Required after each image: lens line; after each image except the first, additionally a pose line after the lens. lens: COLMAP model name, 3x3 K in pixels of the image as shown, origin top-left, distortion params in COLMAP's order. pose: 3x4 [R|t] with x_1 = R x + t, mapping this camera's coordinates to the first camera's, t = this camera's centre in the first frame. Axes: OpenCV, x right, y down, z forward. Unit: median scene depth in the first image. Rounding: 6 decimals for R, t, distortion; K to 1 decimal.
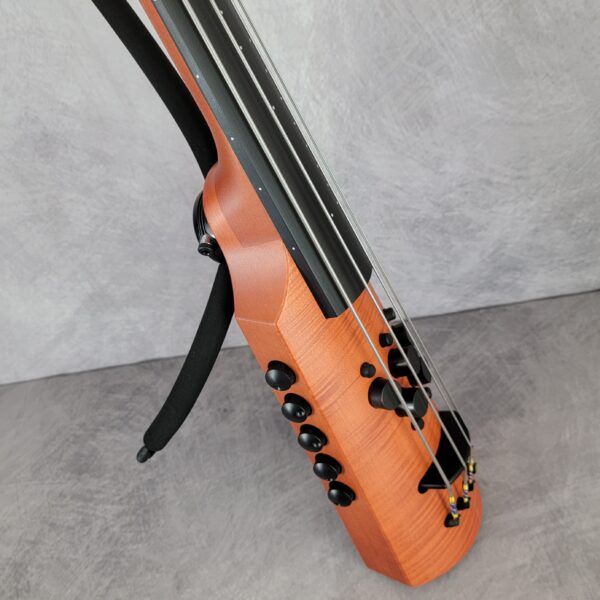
lens RADIAL K [[575.7, 0, 319.1], [0, 575.7, 299.7], [0, 0, 1]] dist [0.032454, 0.000000]
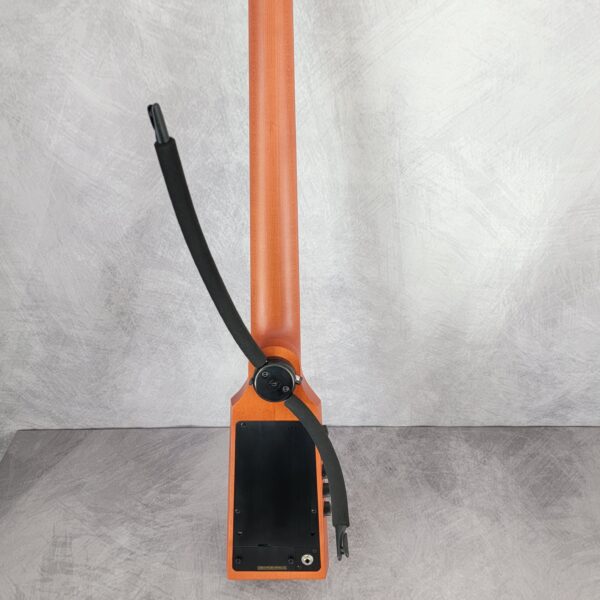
lens RADIAL K [[559.2, 0, 283.5], [0, 559.2, 295.7], [0, 0, 1]] dist [0.041256, 0.005983]
pose [[0.970592, 0.176693, 0.163496, -0.847047], [-0.155963, 0.978898, -0.132037, -0.024023], [-0.183375, 0.102654, 0.977668, -0.538387]]
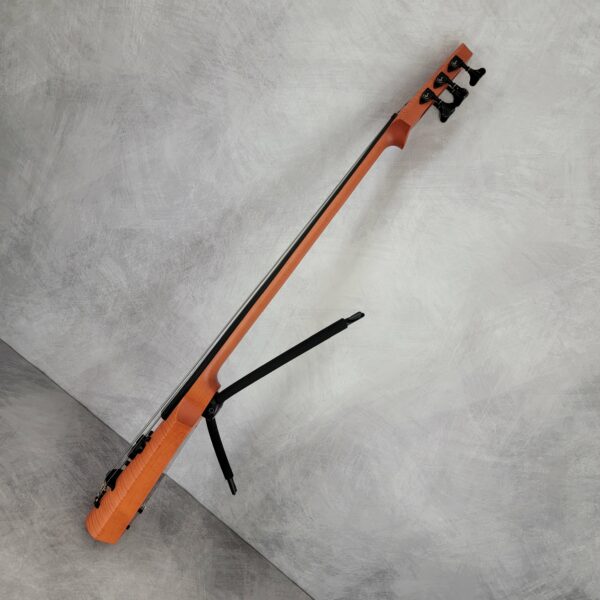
lens RADIAL K [[575.7, 0, 294.9], [0, 575.7, 297.8], [0, 0, 1]] dist [0.032454, 0.000000]
pose [[0.584027, 0.797959, 0.148907, -0.765444], [-0.683077, 0.582226, -0.440929, 0.353224], [-0.438541, 0.155799, 0.885104, -1.226813]]
